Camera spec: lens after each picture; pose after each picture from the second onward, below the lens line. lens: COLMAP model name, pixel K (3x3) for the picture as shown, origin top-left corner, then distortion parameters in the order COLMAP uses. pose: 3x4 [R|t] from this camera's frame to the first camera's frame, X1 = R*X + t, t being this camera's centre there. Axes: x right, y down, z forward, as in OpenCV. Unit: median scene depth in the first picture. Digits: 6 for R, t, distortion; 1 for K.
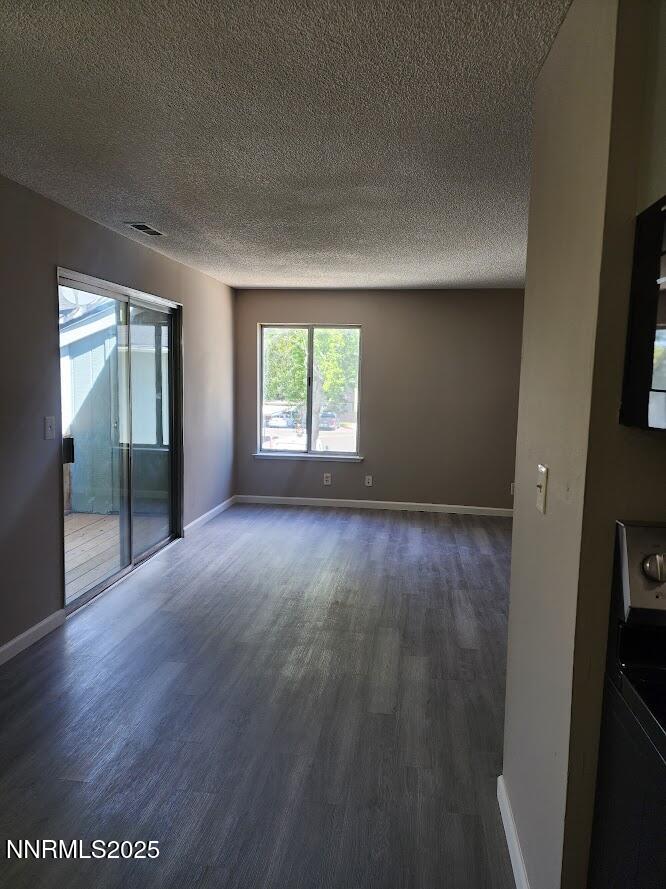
lens RADIAL K [[575.4, 0, 333.0], [0, 575.4, 444.5], [0, 0, 1]] dist [0.102786, -0.121253]
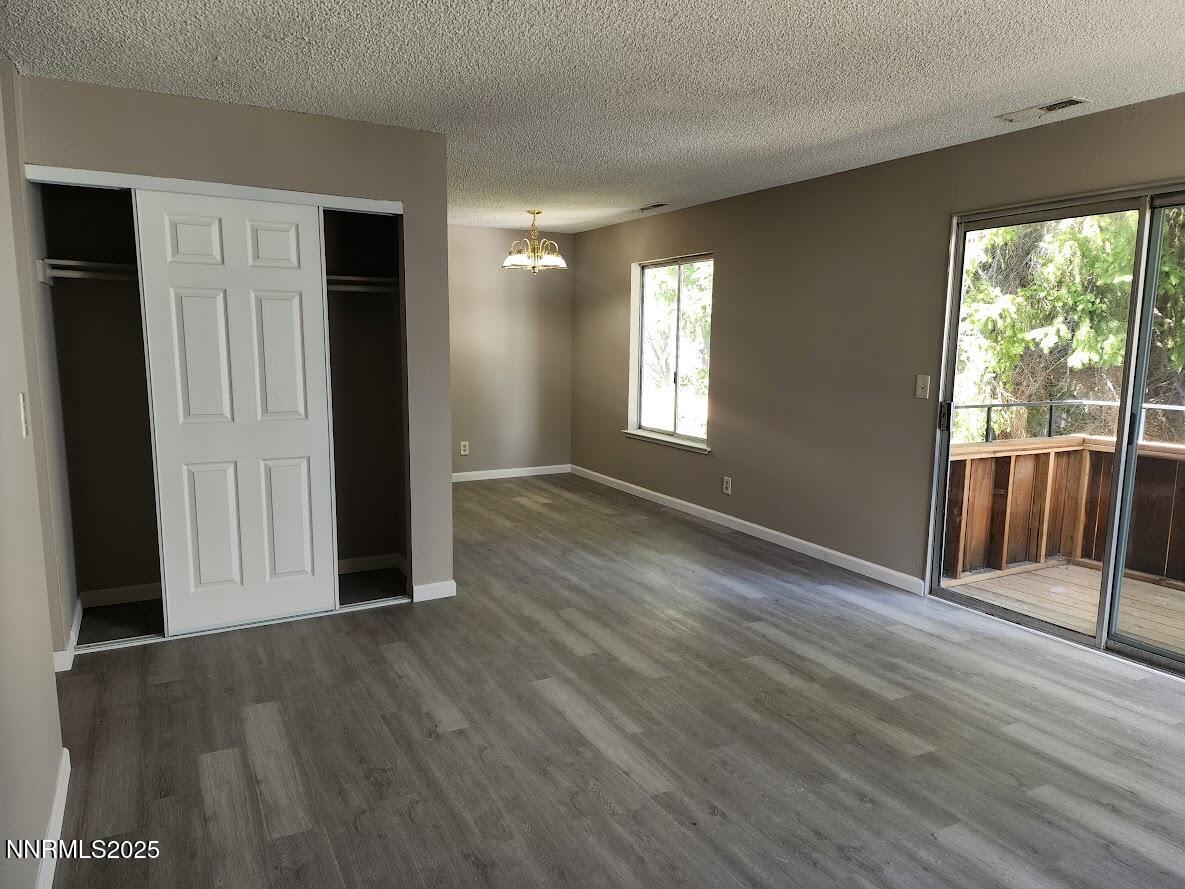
lens RADIAL K [[767.0, 0, 592.5], [0, 767.0, 444.5], [0, 0, 1]] dist [0.102786, -0.121253]
pose [[-0.792958, 0.062599, -0.606052, 0.463813], [-0.090789, 0.971462, 0.219131, -0.105385], [0.602474, 0.228784, -0.764646, 1.031237]]
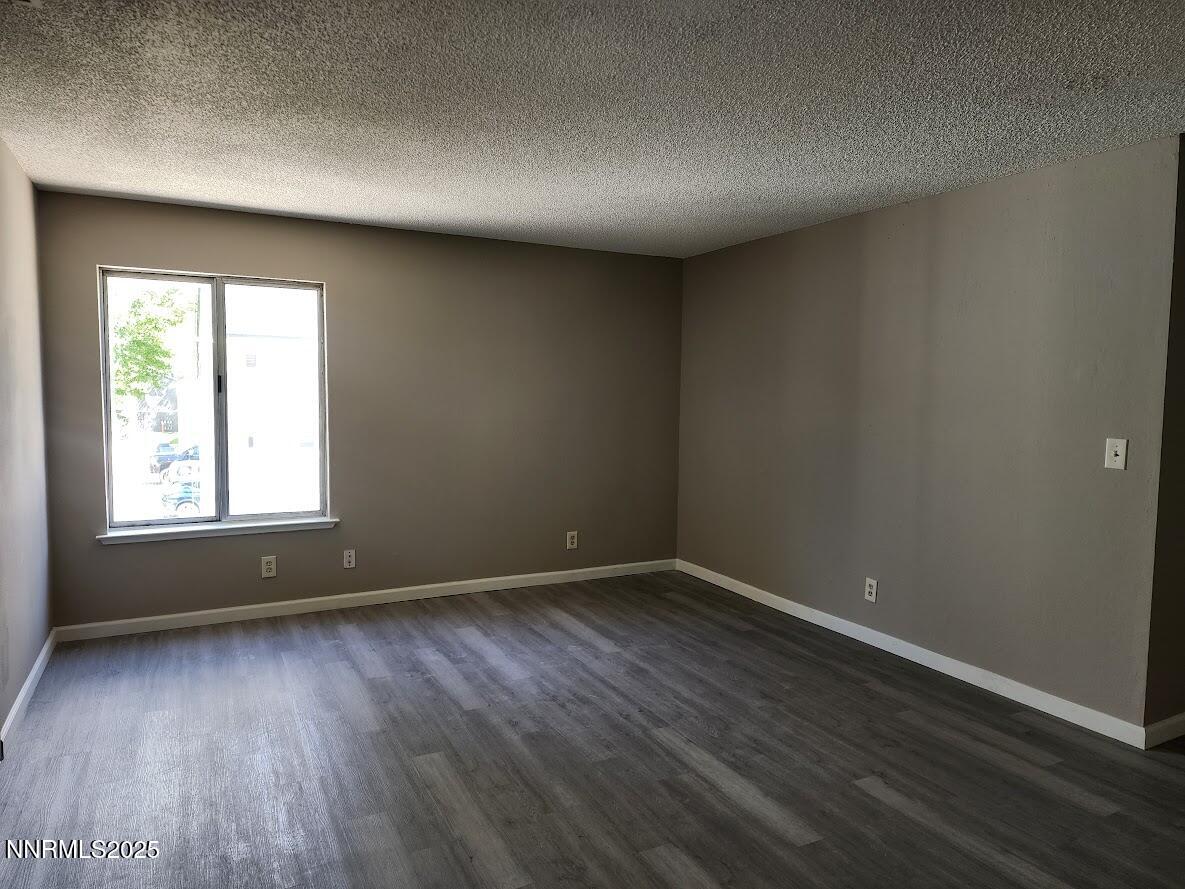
lens RADIAL K [[767.0, 0, 592.5], [0, 767.0, 444.5], [0, 0, 1]] dist [0.102786, -0.121253]
pose [[0.809457, -0.049491, 0.585090, -0.222595], [0.066872, 0.997728, -0.008122, -0.032072], [-0.583359, 0.045701, 0.810927, 0.280323]]
